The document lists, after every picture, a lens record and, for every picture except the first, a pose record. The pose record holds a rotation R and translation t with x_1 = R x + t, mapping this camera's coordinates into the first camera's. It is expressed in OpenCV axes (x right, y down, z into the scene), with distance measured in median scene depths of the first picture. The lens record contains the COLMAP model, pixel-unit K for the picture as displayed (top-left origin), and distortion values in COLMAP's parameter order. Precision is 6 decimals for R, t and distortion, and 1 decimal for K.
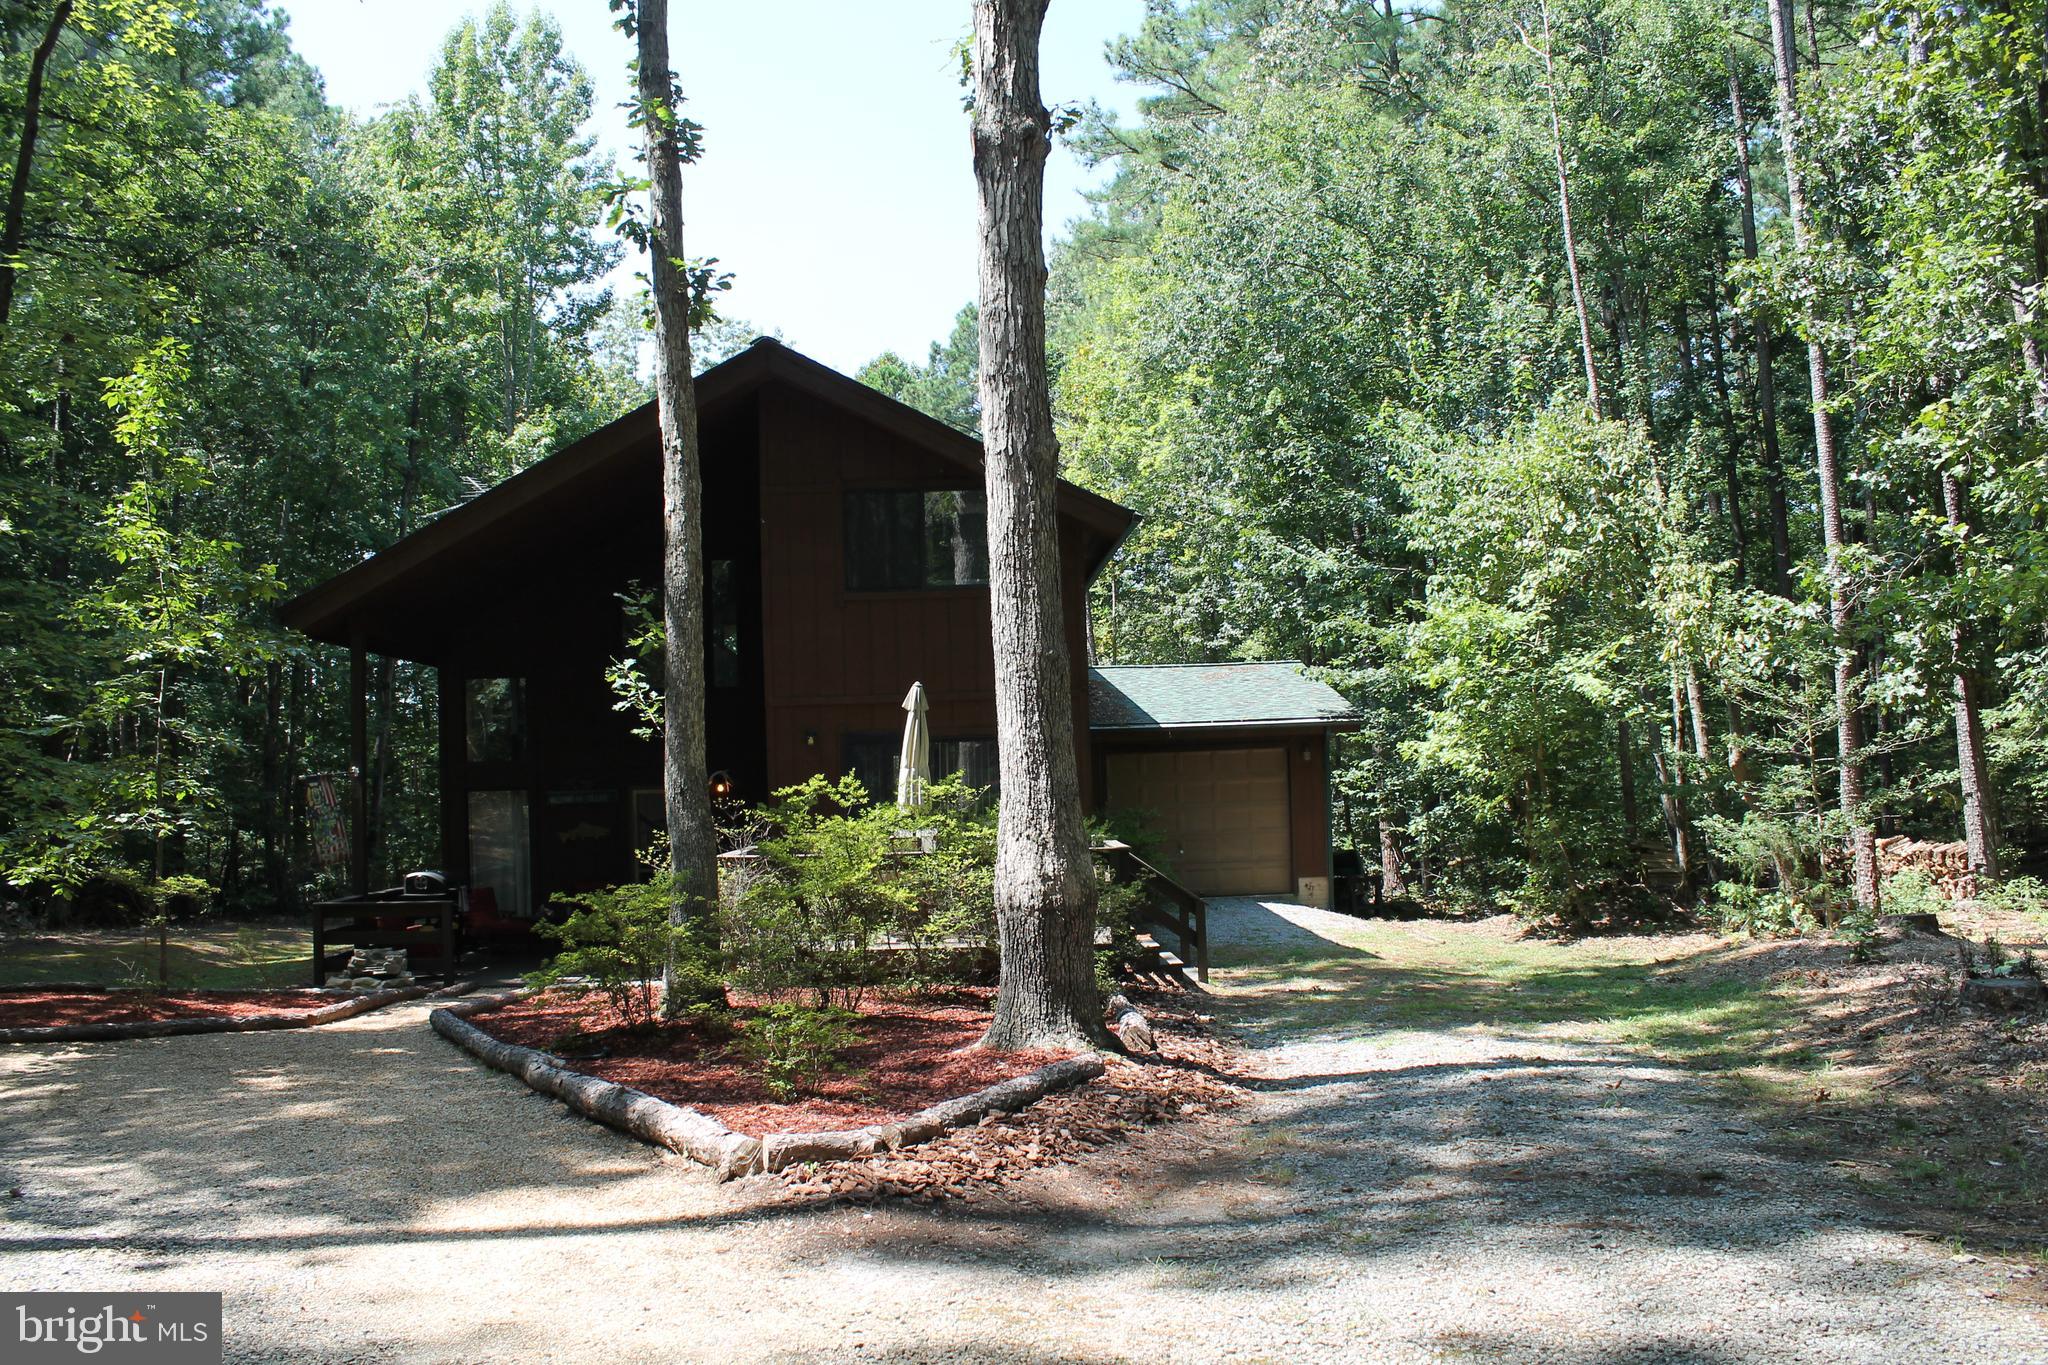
lens RADIAL K [[1701.8, 0, 1022.0], [0, 1701.8, 681.0], [0, 0, 1]] dist [-0.168317, 0.141355]
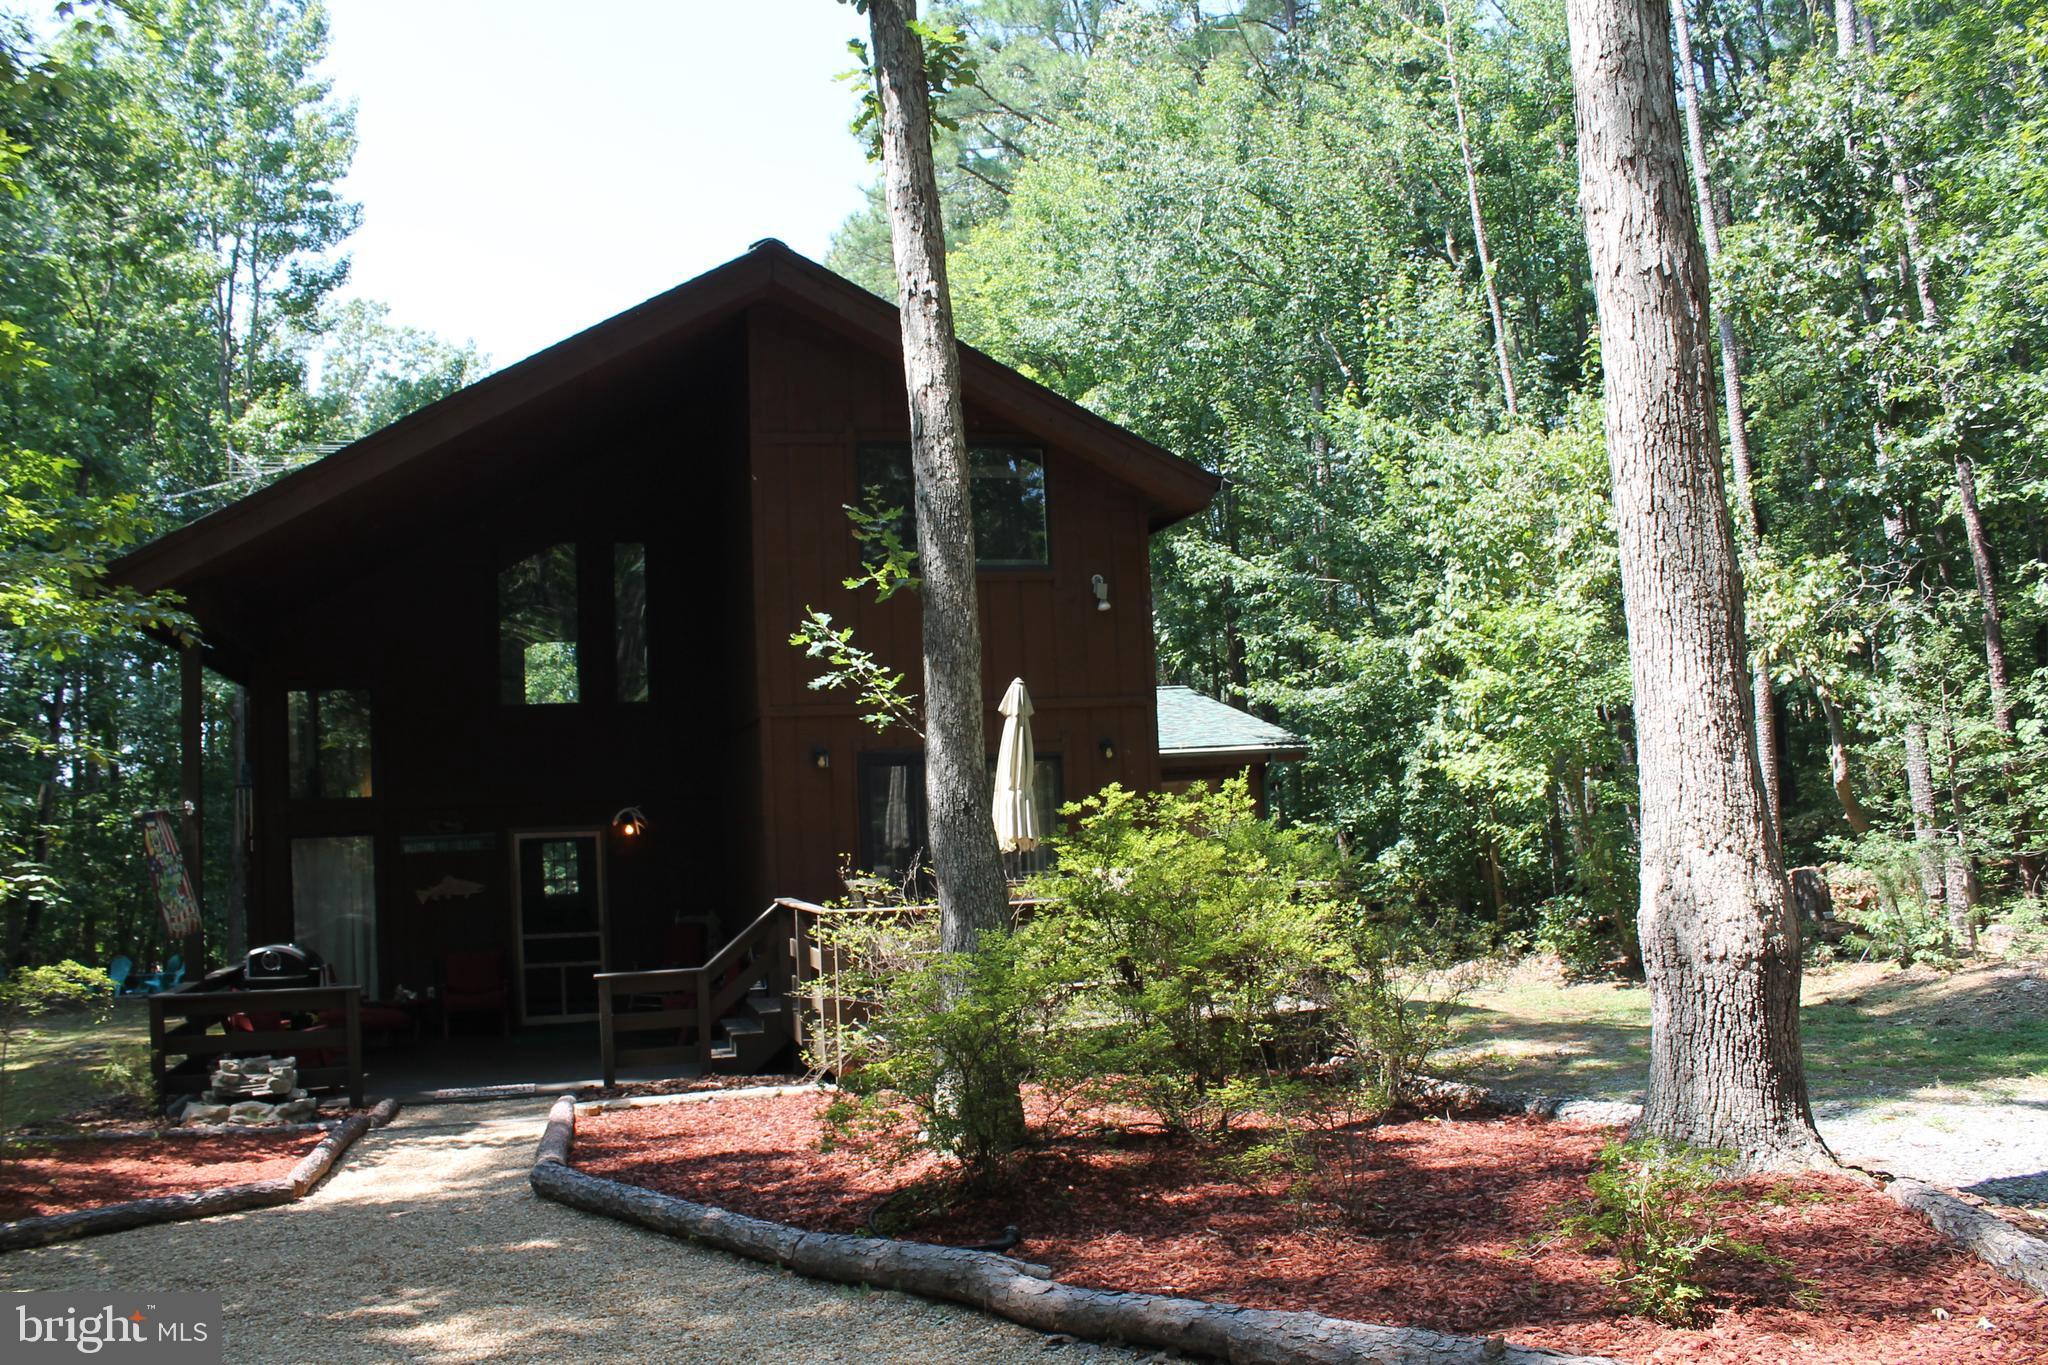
lens RADIAL K [[1701.8, 0, 1022.0], [0, 1701.8, 681.0], [0, 0, 1]] dist [-0.168317, 0.141355]
pose [[0.974352, 0.003417, 0.225004, -0.213480], [0.004096, 0.999450, -0.032916, 0.024828], [-0.224992, 0.032993, 0.973802, 0.230667]]
